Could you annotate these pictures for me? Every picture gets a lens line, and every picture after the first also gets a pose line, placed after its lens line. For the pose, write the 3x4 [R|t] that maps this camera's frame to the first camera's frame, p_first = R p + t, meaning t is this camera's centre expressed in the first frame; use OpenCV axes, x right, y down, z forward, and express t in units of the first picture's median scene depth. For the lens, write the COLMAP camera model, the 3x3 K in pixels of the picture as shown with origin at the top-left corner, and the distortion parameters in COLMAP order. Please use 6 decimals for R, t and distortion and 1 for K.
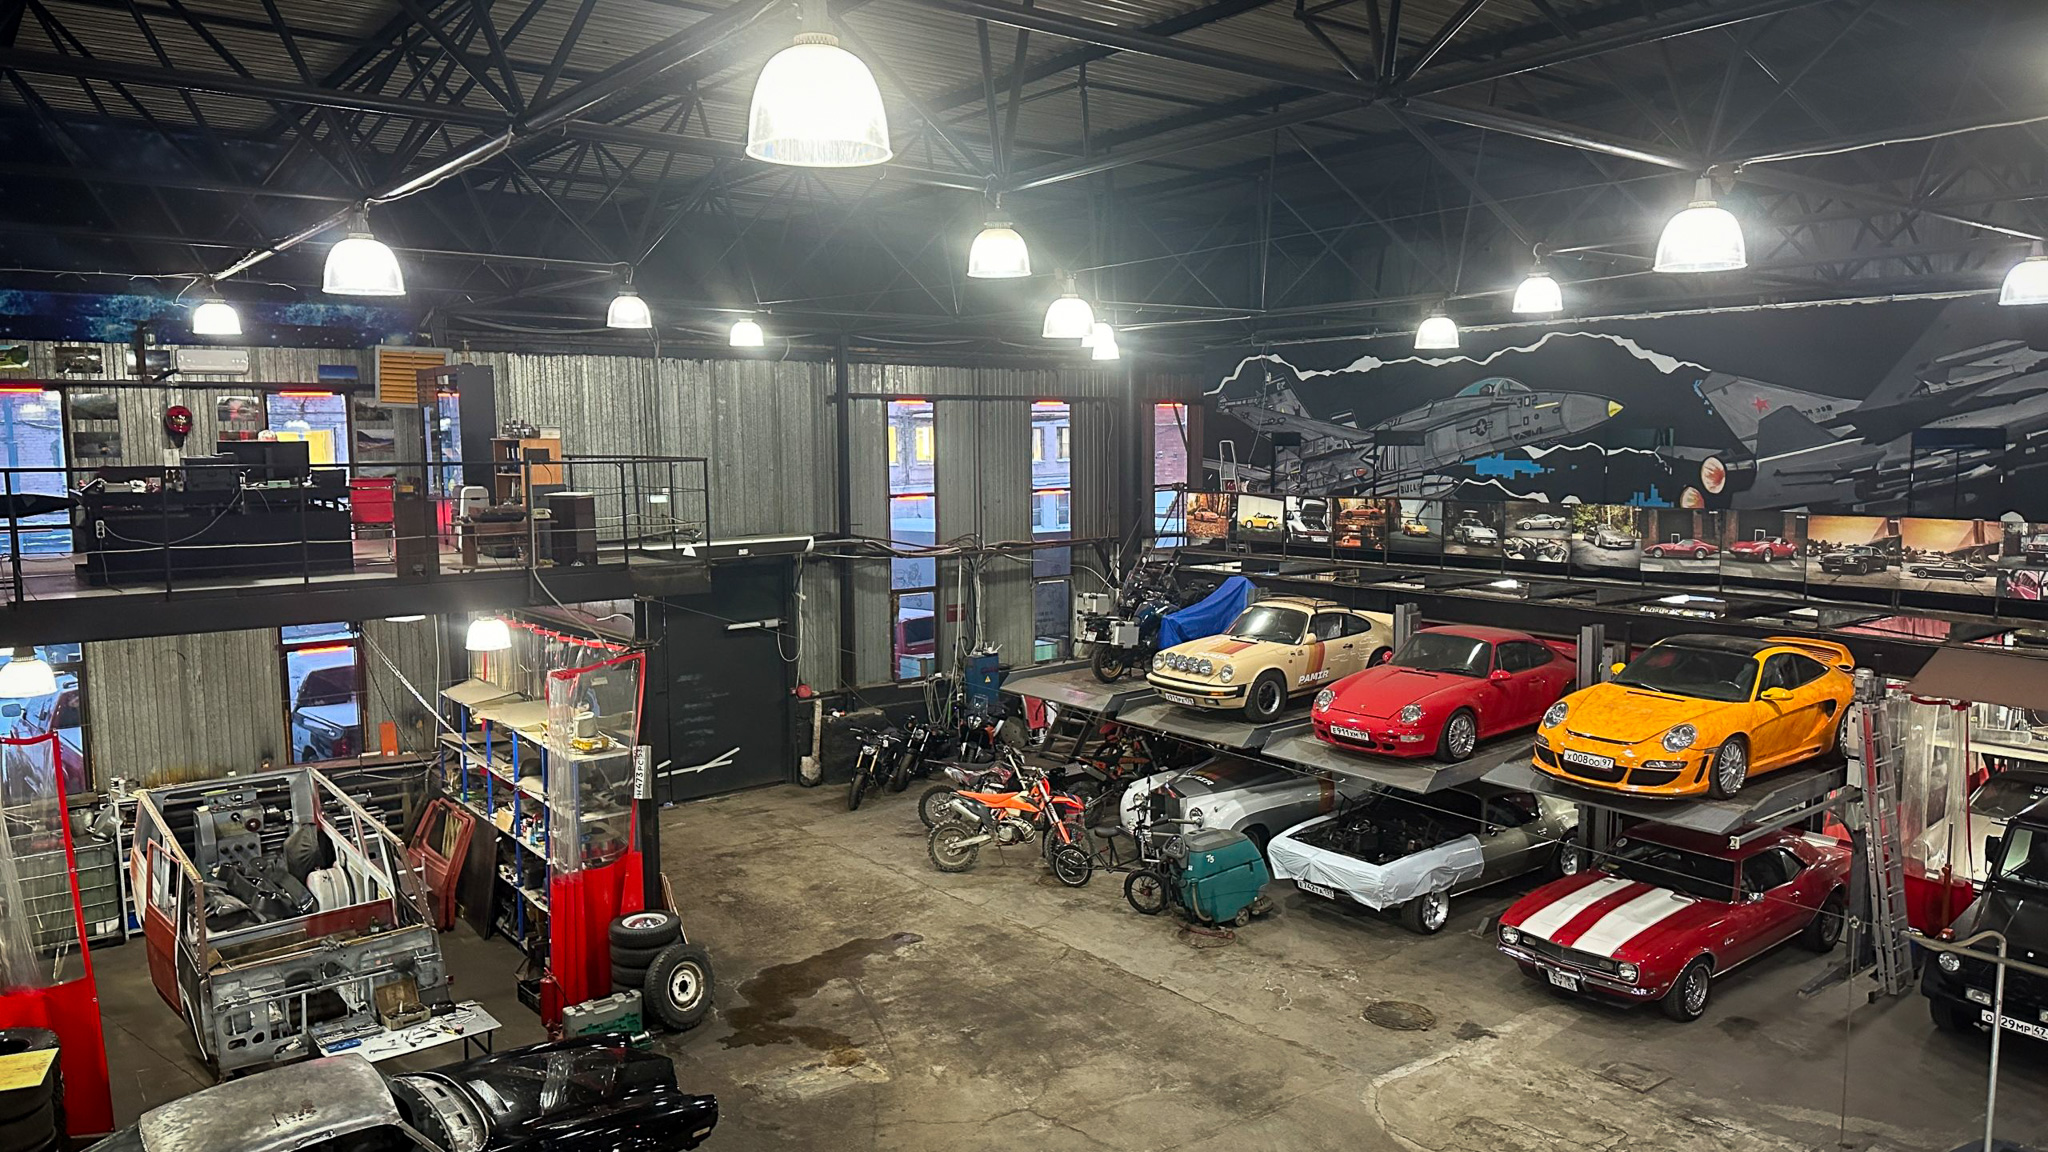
lens RADIAL K [[1416.1, 0, 1024.6], [0, 1416.1, 579.5], [0, 0, 1]] dist [0.069771, -0.091247]
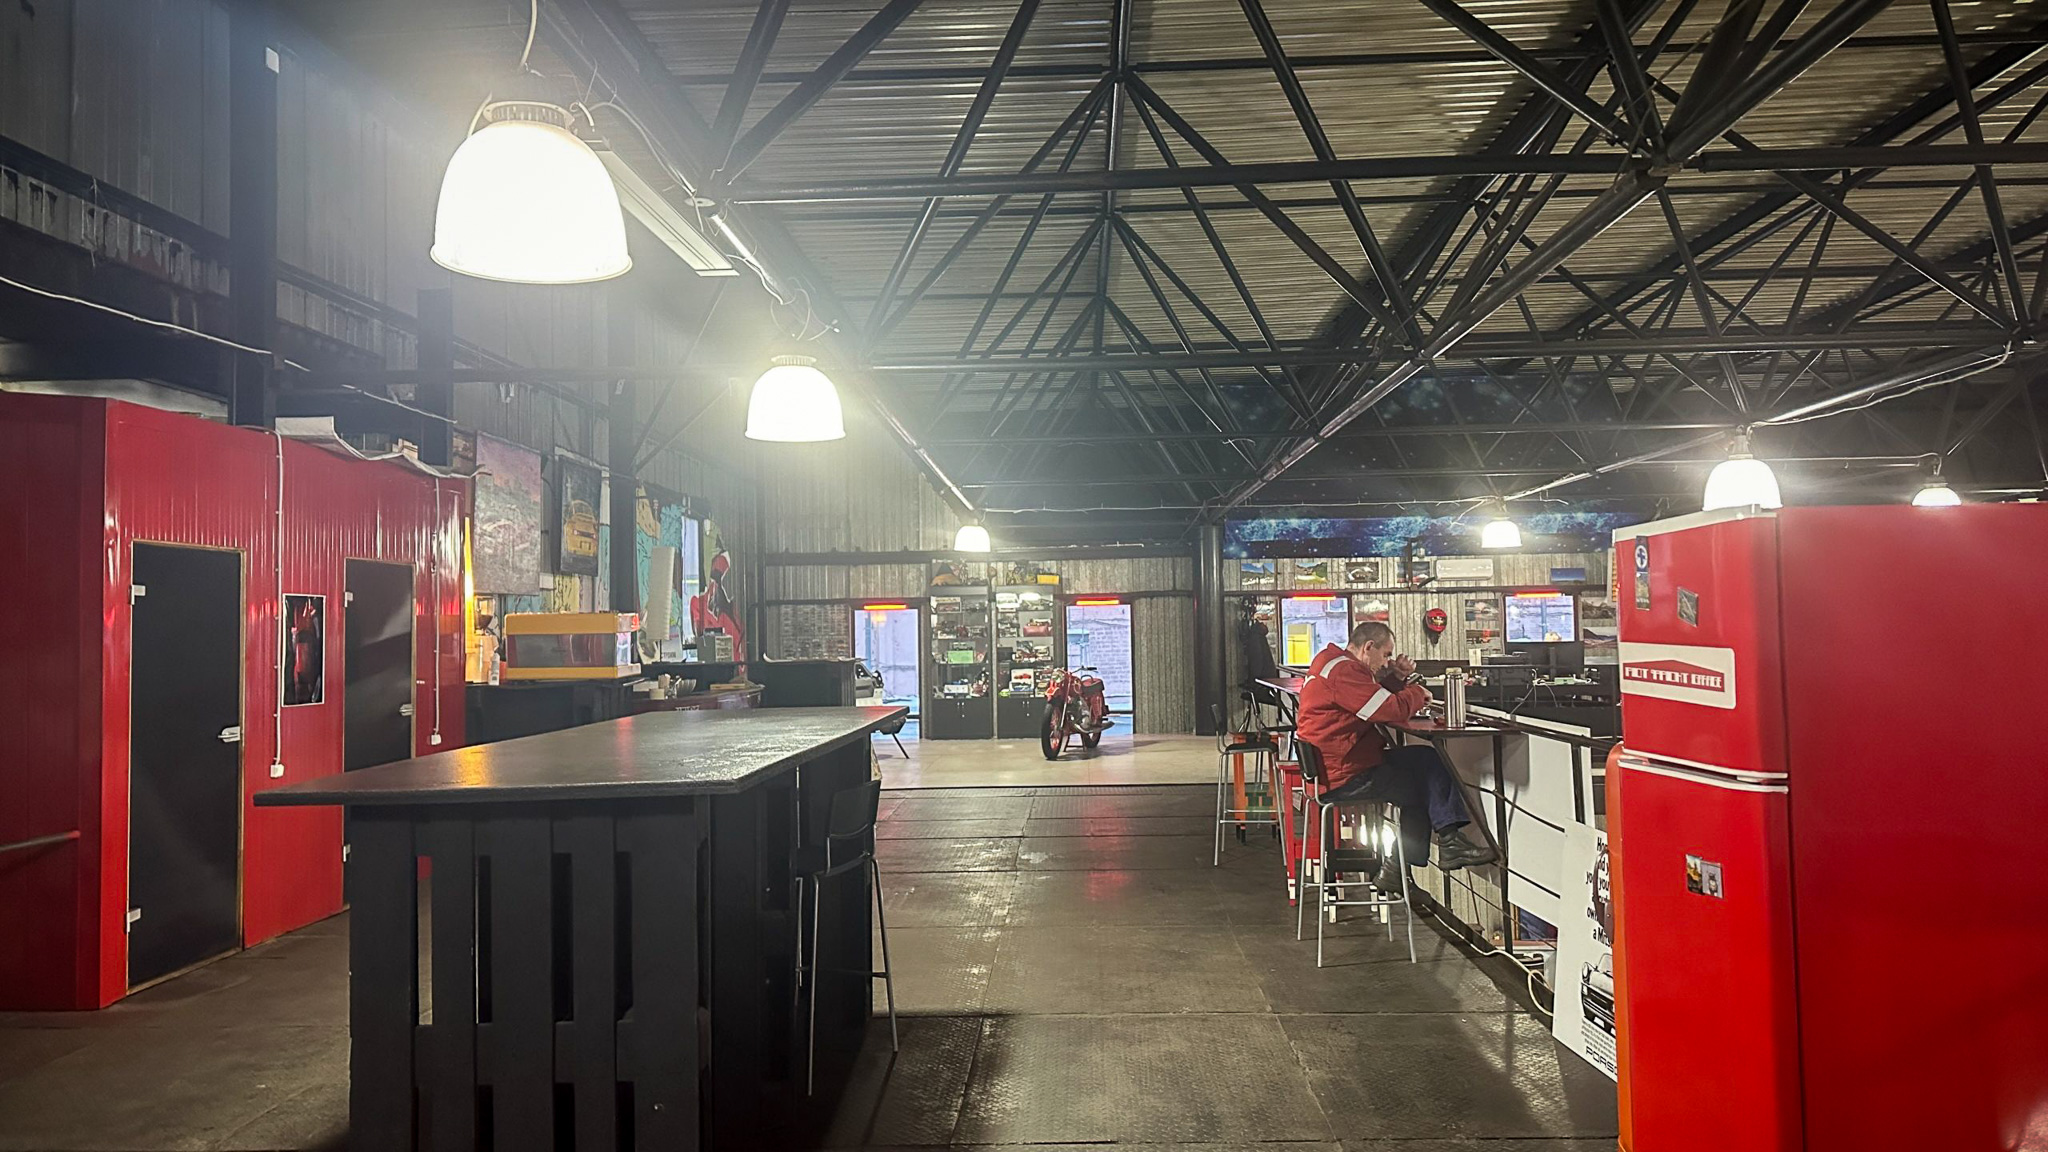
lens RADIAL K [[1405.0, 0, 1009.8], [0, 1405.0, 574.8], [0, 0, 1]] dist [0.128439, -0.176571]
pose [[0.755075, -0.030929, -0.654908, -0.099426], [-0.056138, 0.992168, -0.111581, -0.001129], [0.653230, 0.121018, 0.747426, -0.082825]]
